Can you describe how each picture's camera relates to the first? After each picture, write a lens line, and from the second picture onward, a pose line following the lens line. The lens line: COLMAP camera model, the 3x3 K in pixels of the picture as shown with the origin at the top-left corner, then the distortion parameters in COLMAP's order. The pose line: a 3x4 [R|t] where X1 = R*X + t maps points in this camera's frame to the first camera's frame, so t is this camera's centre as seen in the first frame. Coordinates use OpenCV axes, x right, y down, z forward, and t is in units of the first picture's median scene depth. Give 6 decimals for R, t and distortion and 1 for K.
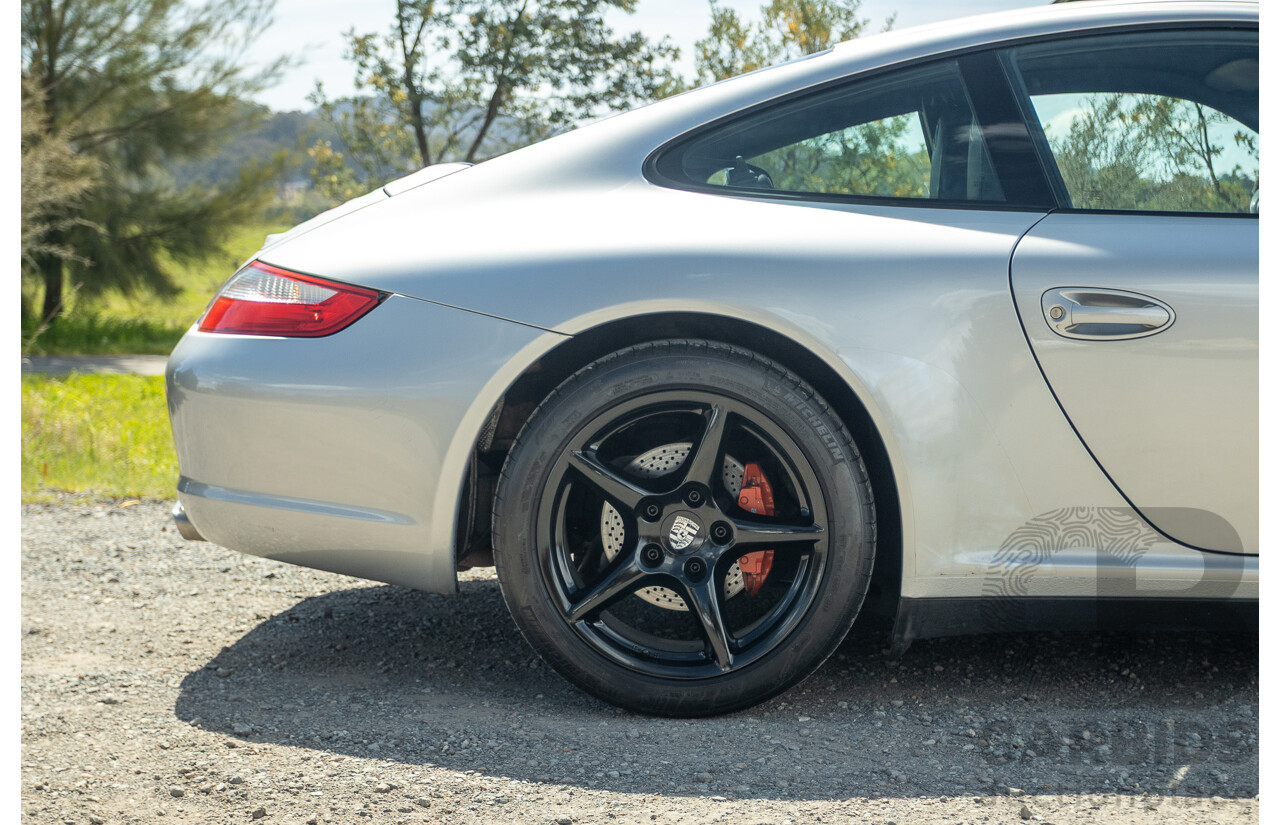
lens RADIAL K [[2388.8, 0, 624.3], [0, 2388.8, 412.6], [0, 0, 1]] dist [-0.014561, -0.047800]
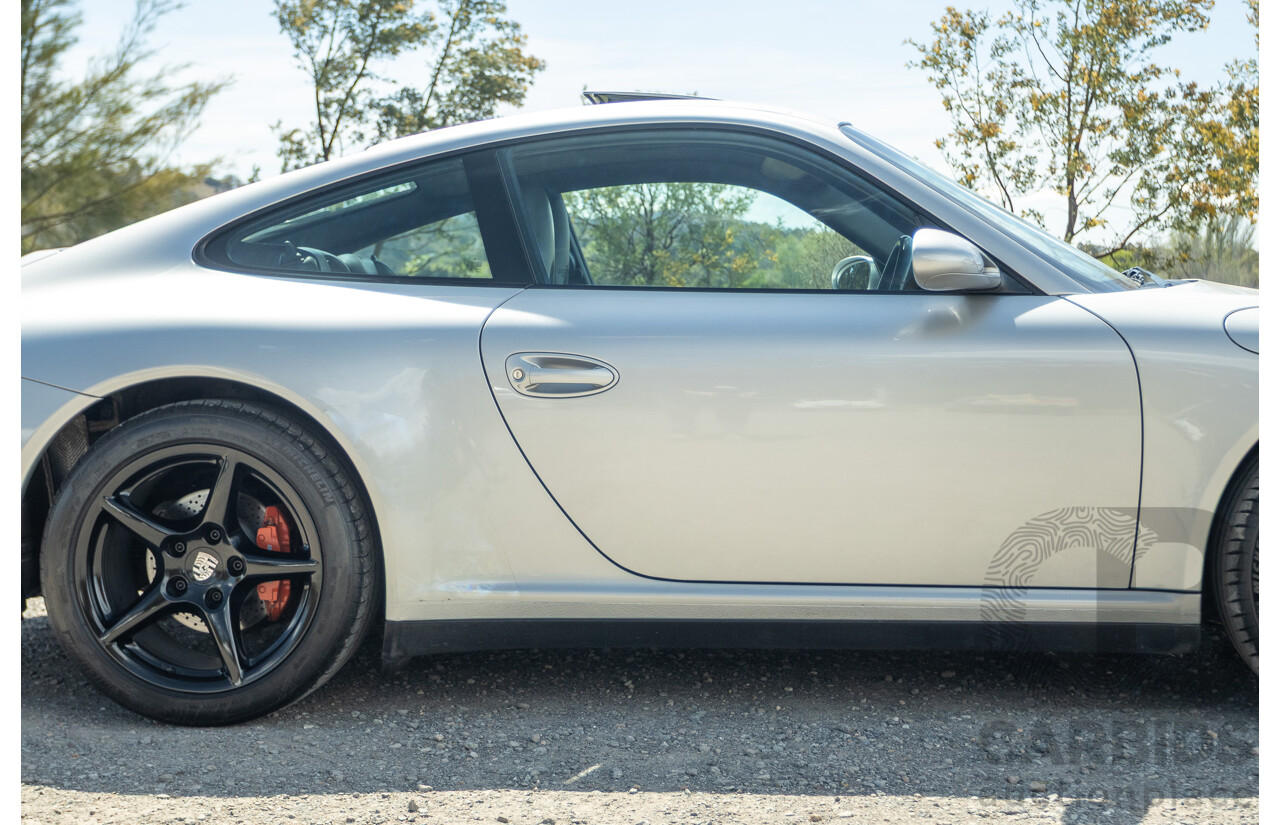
lens RADIAL K [[2092.8, 0, 640.0], [0, 2092.8, 412.5], [0, 0, 1]] dist [-0.000153, -0.013600]
pose [[0.999893, -0.007963, 0.012282, 0.226056], [0.008216, 0.999751, -0.020729, -0.001619], [-0.012114, 0.020827, 0.999710, -0.020268]]
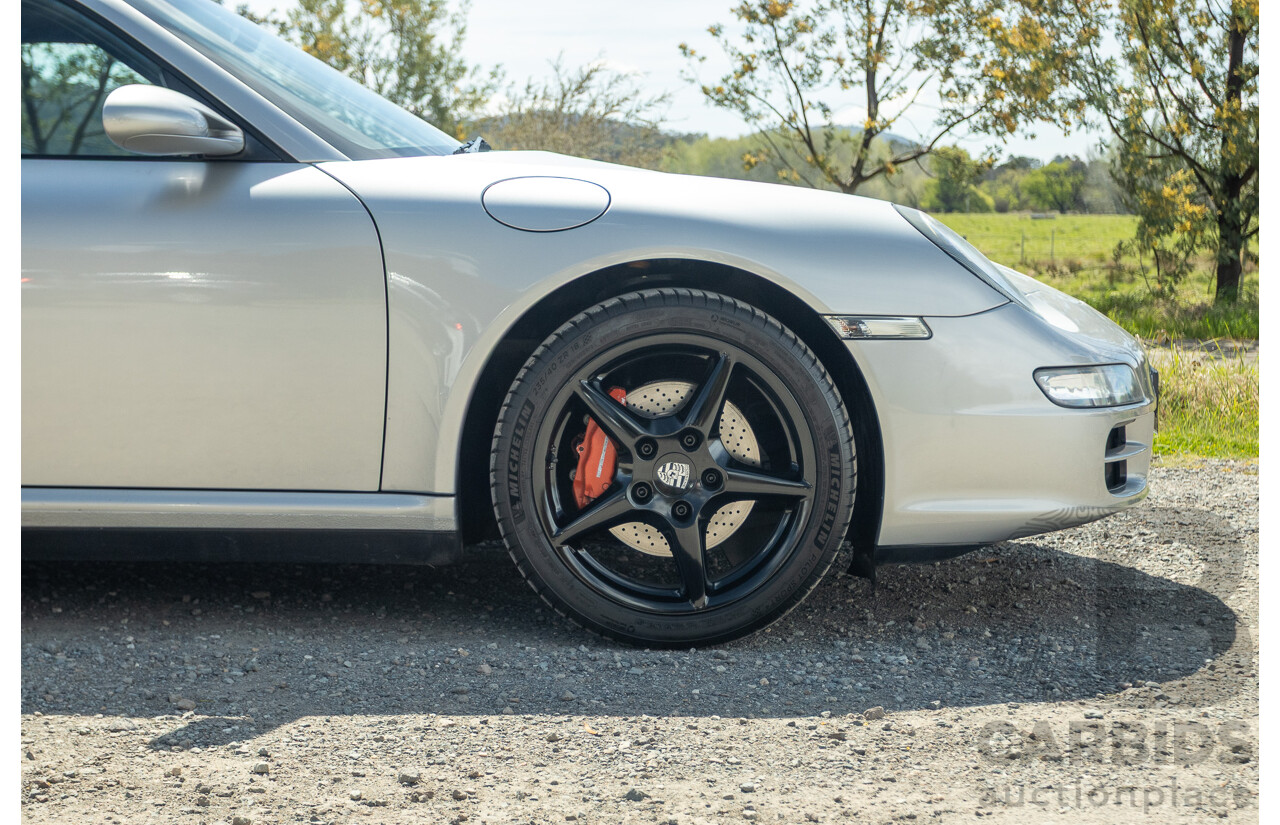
lens RADIAL K [[2388.8, 0, 624.3], [0, 2388.8, 412.6], [0, 0, 1]] dist [-0.014561, -0.047800]
pose [[0.998756, -0.005254, 0.049597, 0.527277], [0.004994, 0.999973, 0.005357, 0.025215], [-0.049624, -0.005103, 0.998755, -0.045859]]
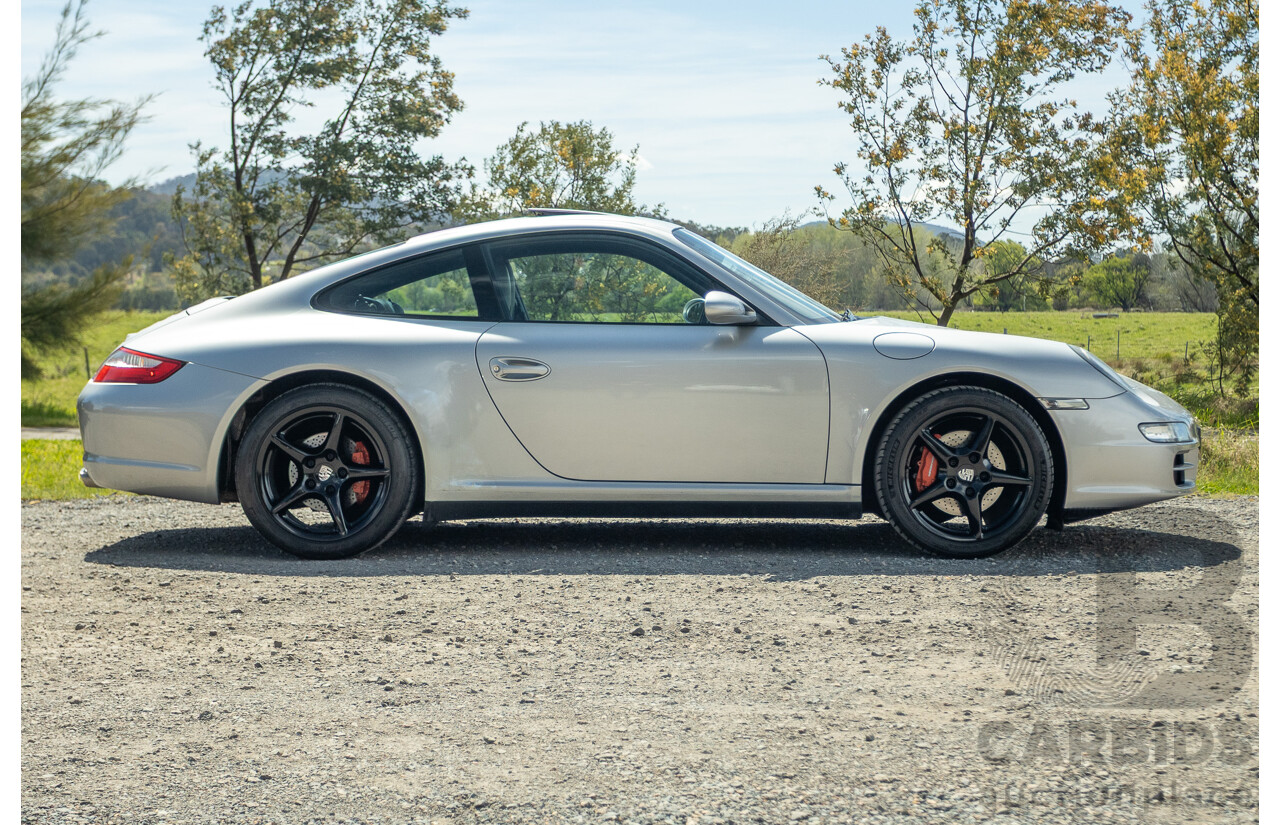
lens RADIAL K [[2619.2, 0, 610.8], [0, 2619.2, 410.9], [0, 0, 1]] dist [0.013578, -0.037356]
pose [[0.999269, -0.007660, 0.037449, 0.193860], [0.009145, 0.999172, -0.039648, 0.090449], [-0.037115, 0.039961, 0.998512, -1.356782]]
